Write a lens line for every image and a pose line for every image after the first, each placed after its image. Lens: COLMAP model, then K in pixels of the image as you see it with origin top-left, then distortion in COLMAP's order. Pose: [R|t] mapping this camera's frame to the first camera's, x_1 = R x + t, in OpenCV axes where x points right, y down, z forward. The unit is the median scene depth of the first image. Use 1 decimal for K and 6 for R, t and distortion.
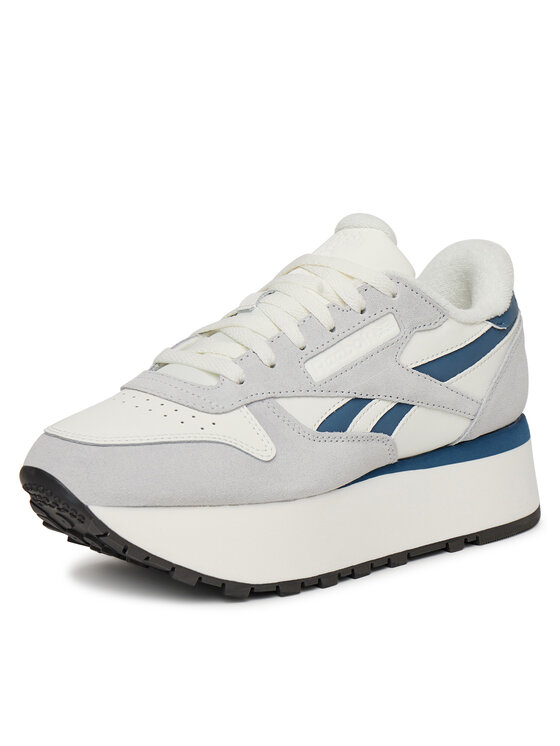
lens RADIAL K [[2194.8, 0, 280.0], [0, 2194.8, 373.0], [0, 0, 1]] dist [0.051742, 0.140491]
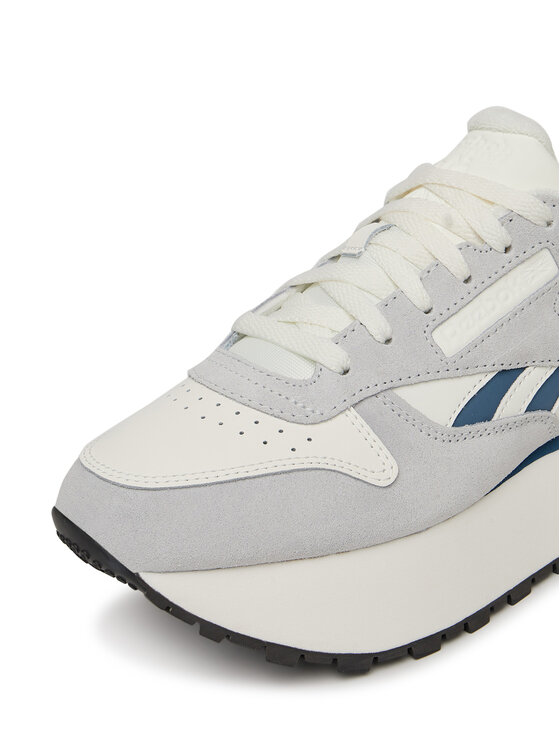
lens RADIAL K [[1636.2, 0, 280.0], [0, 1636.2, 373.0], [0, 0, 1]] dist [0.036270, -0.010857]
pose [[0.995162, -0.047963, -0.085743, 0.006974], [0.060944, 0.985901, 0.155836, -0.079250], [0.077060, -0.160308, 0.984054, 0.455658]]
